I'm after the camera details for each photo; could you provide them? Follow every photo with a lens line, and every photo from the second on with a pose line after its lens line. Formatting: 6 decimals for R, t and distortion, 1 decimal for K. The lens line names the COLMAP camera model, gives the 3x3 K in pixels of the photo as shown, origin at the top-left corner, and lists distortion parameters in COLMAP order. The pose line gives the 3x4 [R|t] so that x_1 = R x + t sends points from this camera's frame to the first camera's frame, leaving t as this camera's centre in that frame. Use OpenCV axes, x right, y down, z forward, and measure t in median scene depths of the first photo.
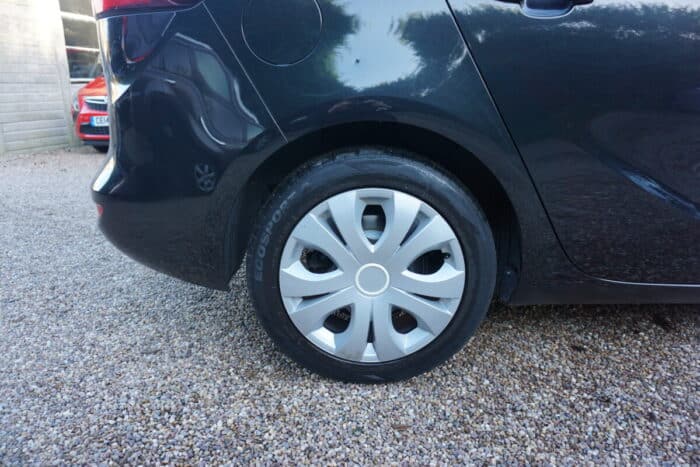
lens RADIAL K [[499.6, 0, 348.8], [0, 499.6, 234.4], [0, 0, 1]] dist [-0.004481, 0.000738]
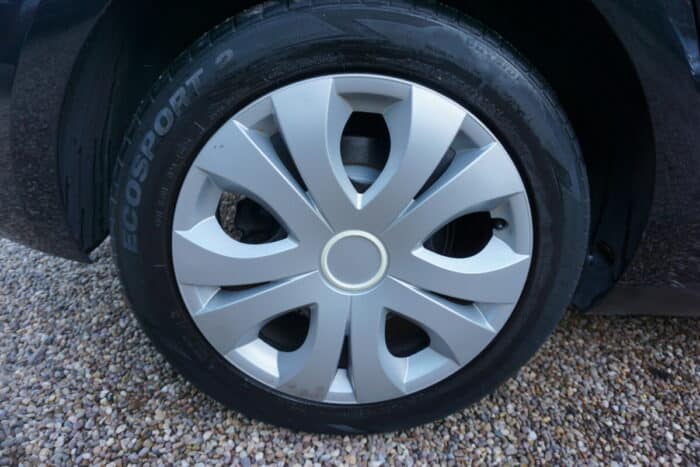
lens RADIAL K [[471.3, 0, 348.5], [0, 471.3, 230.2], [0, 0, 1]] dist [-0.022700, 0.004534]
pose [[0.997008, 0.059541, 0.049289, 0.014047], [-0.064068, 0.993314, 0.096038, 0.011258], [-0.043241, -0.098908, 0.994157, 0.493212]]
